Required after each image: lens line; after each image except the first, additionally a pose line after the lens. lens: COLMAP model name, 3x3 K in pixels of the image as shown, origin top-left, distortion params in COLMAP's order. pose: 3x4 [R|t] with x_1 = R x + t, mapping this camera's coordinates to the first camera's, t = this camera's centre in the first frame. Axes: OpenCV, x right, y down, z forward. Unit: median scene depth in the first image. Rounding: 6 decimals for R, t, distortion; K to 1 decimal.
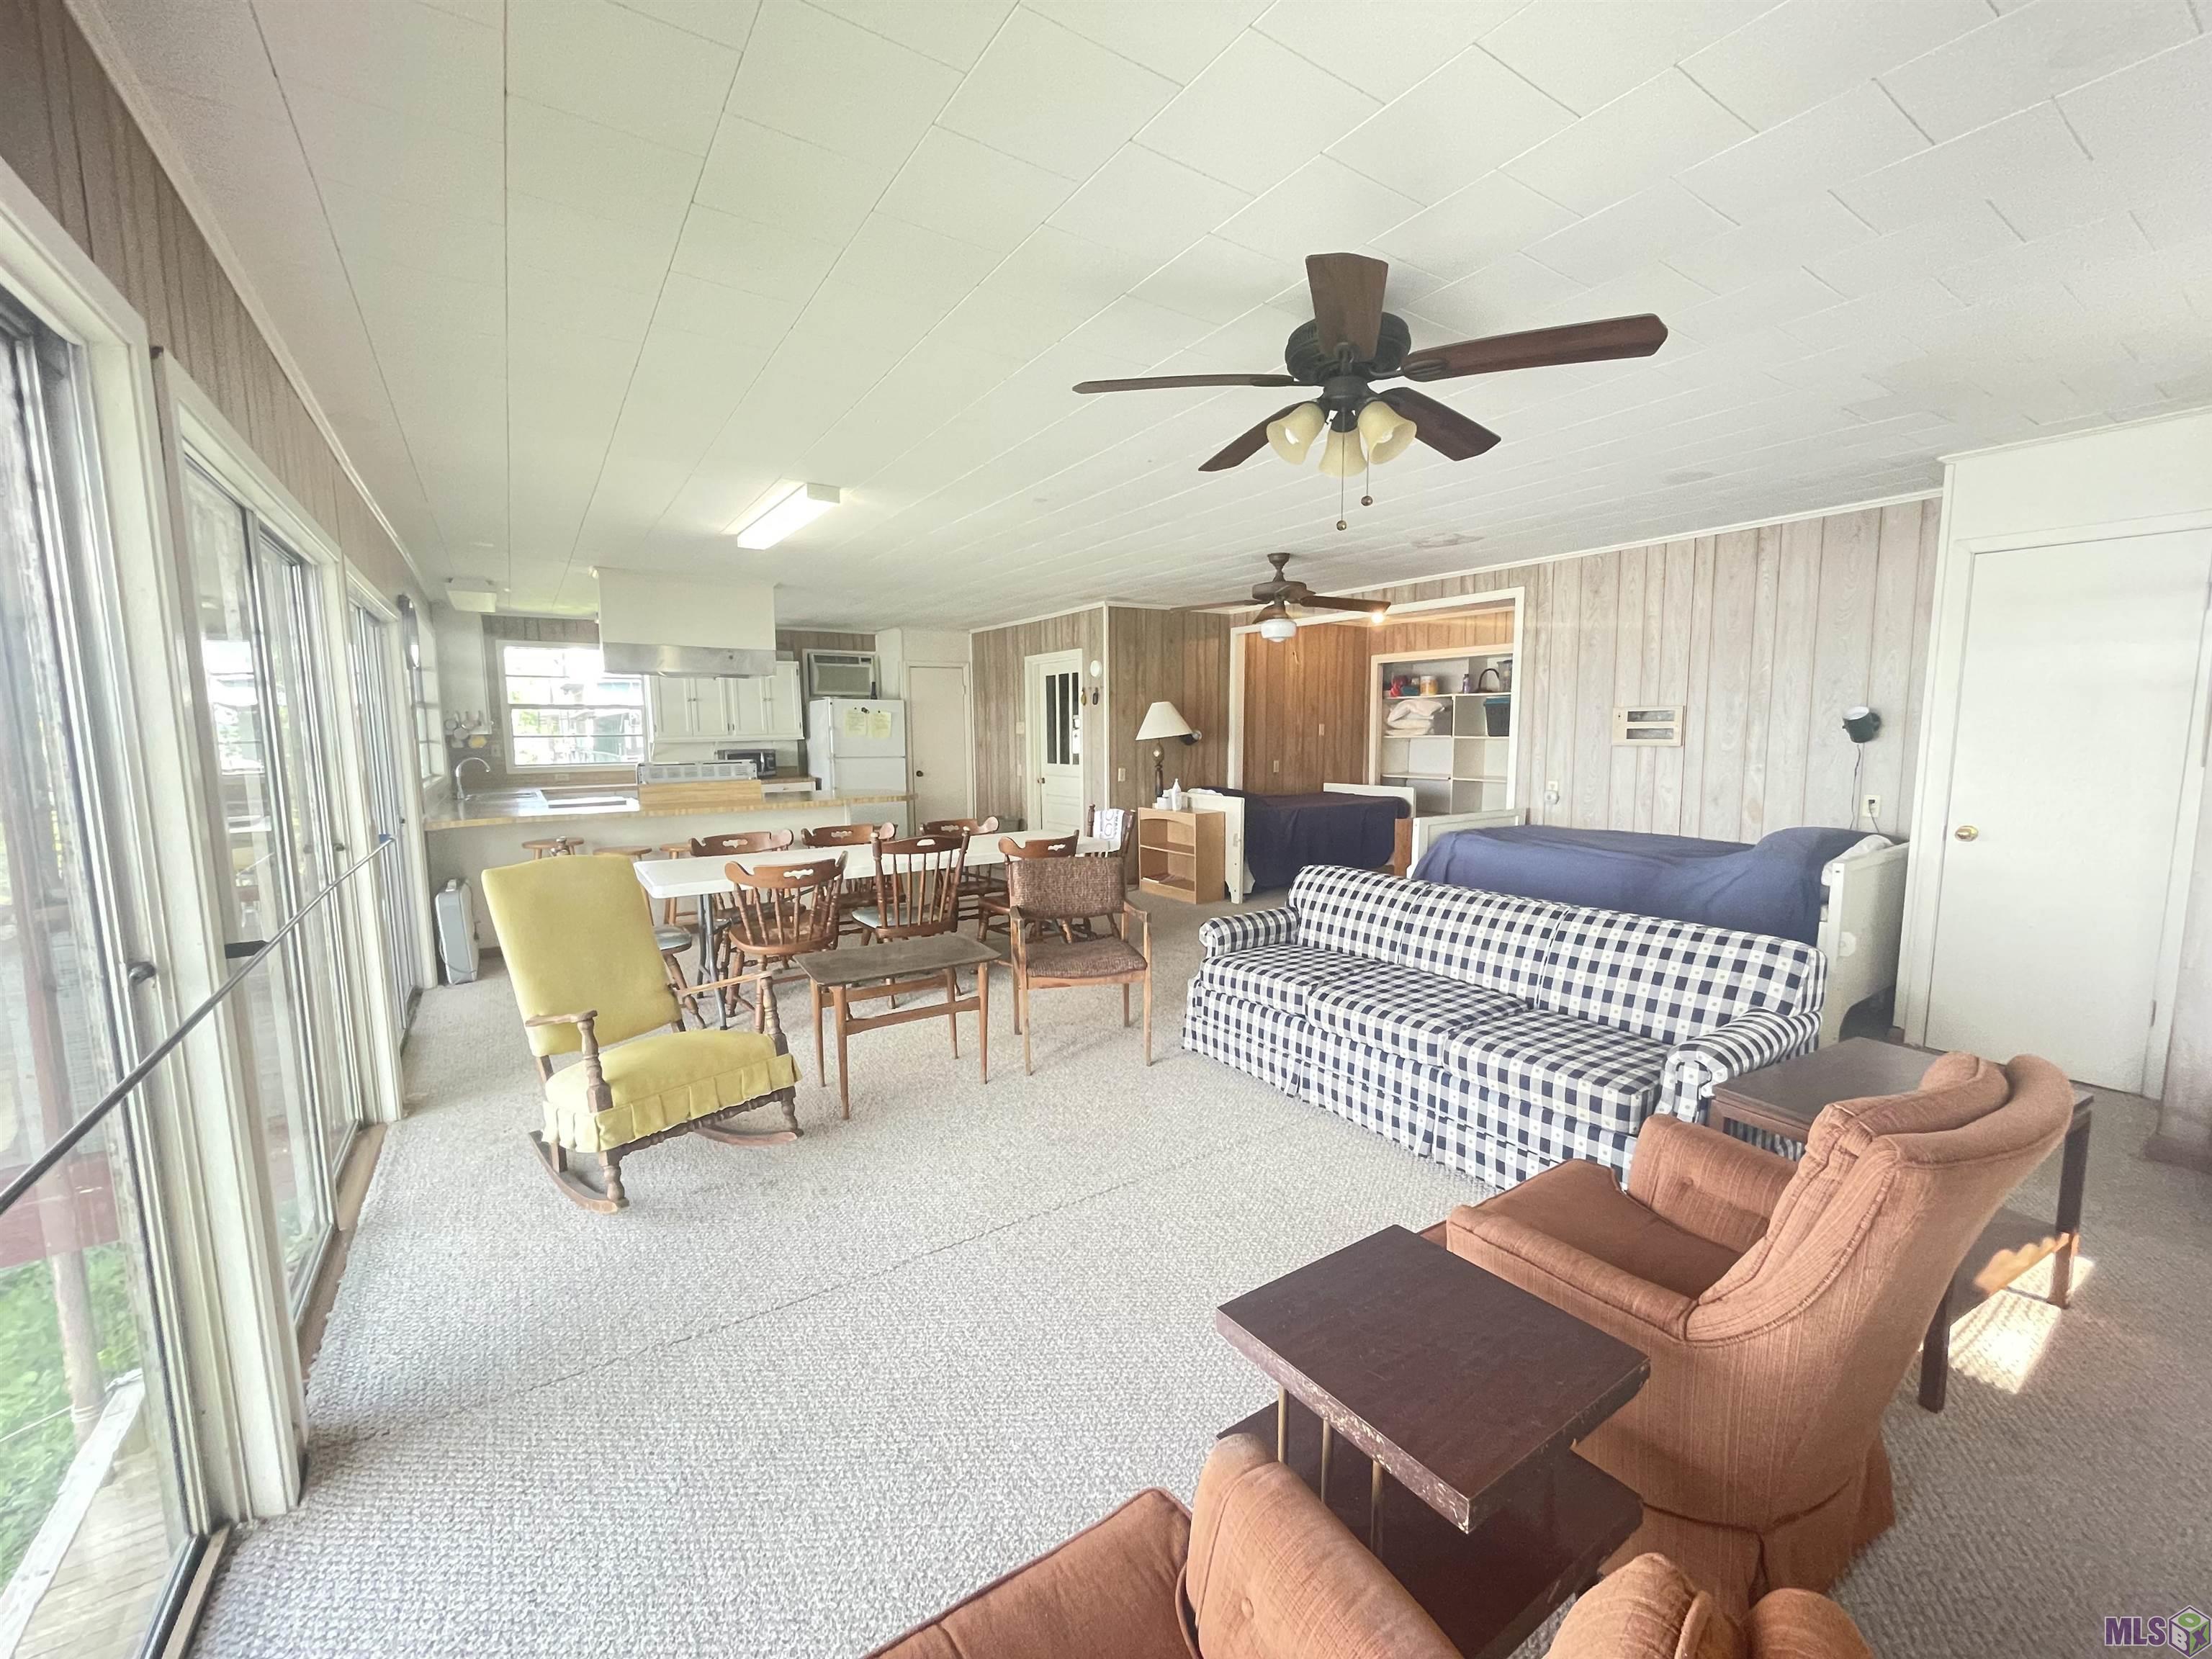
lens RADIAL K [[895.2, 0, 1110.1], [0, 895.2, 835.5], [0, 0, 1]] dist [-0.001256, -0.000084]
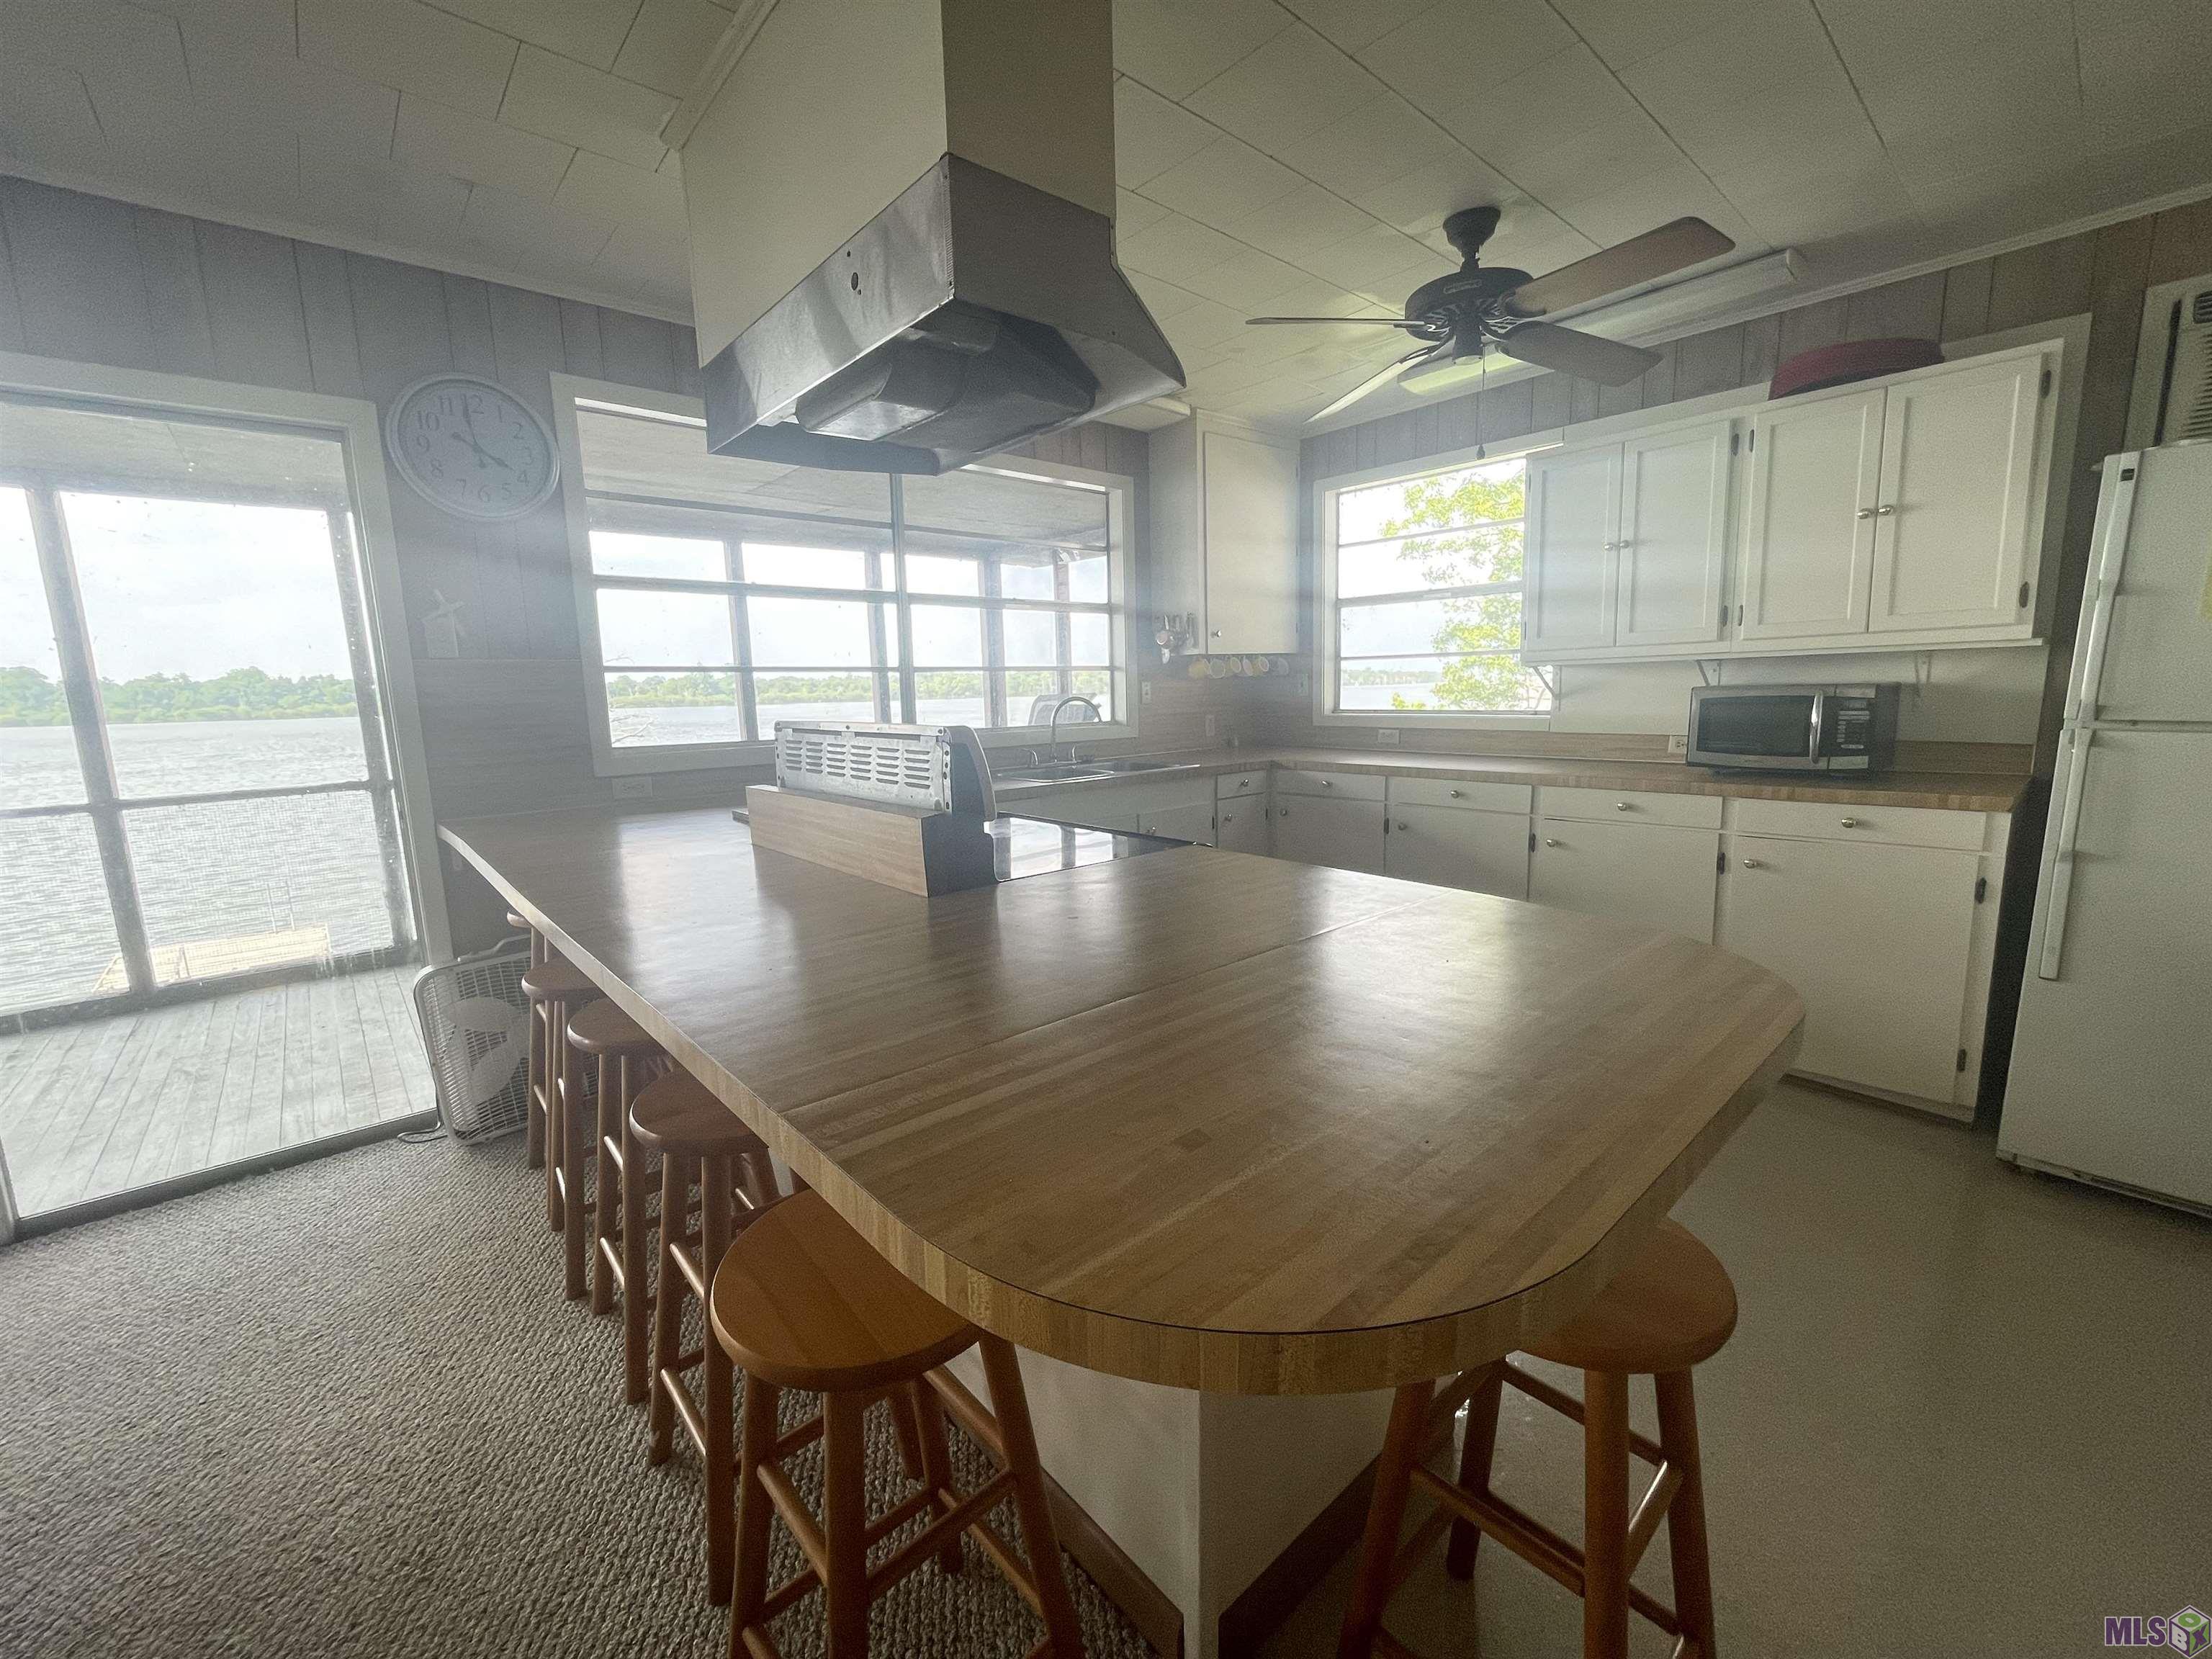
lens RADIAL K [[895.2, 0, 1109.2], [0, 895.2, 817.2], [0, 0, 1]] dist [-0.001256, -0.000084]
pose [[0.135487, 0.154982, -0.978583, -0.124282], [-0.085900, 0.985808, 0.144233, -0.075855], [0.987048, 0.064519, 0.146877, 0.731987]]
